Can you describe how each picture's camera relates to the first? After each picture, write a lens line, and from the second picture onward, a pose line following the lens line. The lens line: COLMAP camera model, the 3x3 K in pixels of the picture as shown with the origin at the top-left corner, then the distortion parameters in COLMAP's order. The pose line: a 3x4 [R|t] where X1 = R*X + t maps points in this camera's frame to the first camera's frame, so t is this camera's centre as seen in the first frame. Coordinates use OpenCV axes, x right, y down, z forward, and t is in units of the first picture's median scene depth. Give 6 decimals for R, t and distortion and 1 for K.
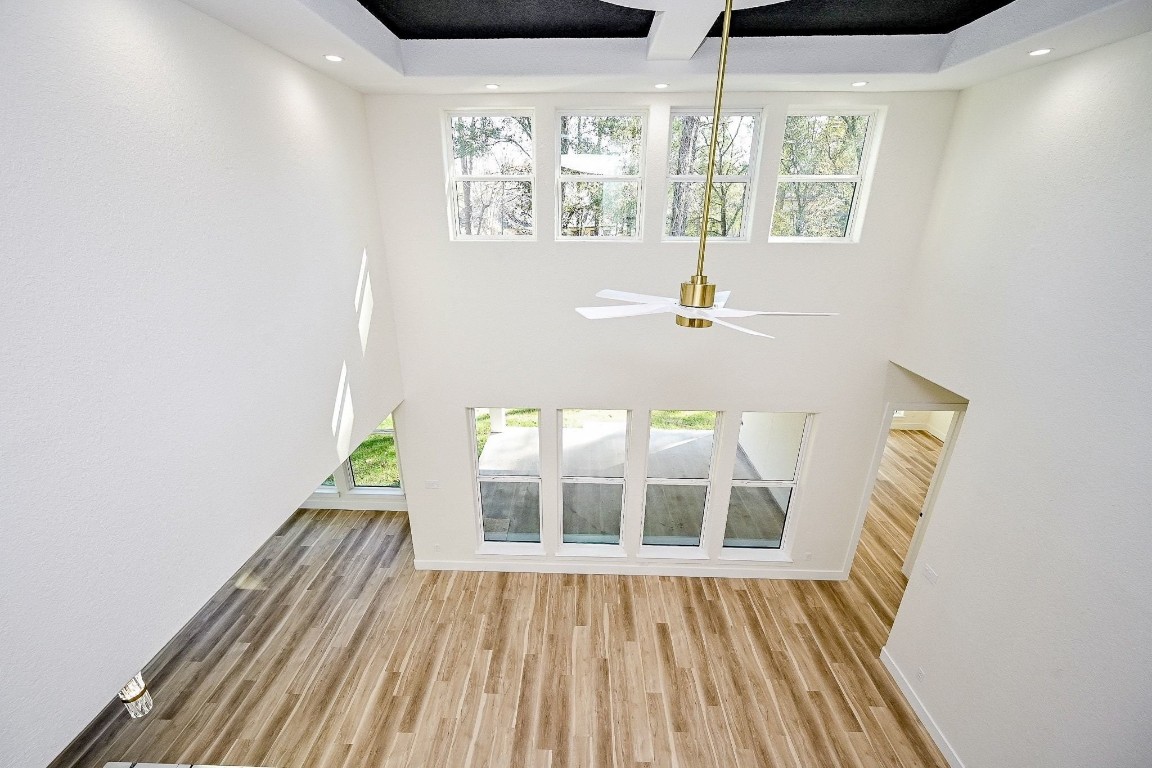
lens RADIAL K [[459.5, 0, 574.1], [0, 459.5, 387.0], [0, 0, 1]] dist [-0.000754, 0.001081]
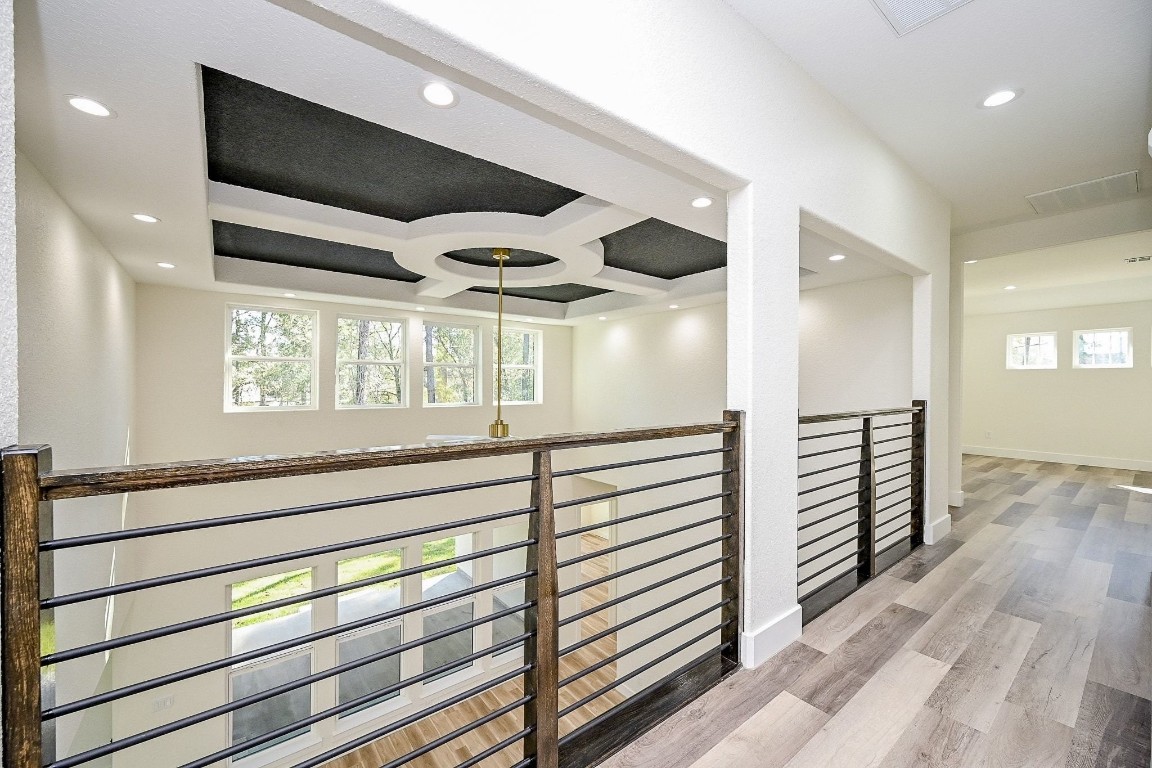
lens RADIAL K [[459.5, 0, 571.9], [0, 459.5, 386.9], [0, 0, 1]] dist [-0.000754, 0.001081]
pose [[0.773819, -0.002107, 0.633403, -1.725206], [0.226423, 0.934840, -0.273509, 0.506636], [-0.591554, 0.355063, 0.723874, -1.353827]]
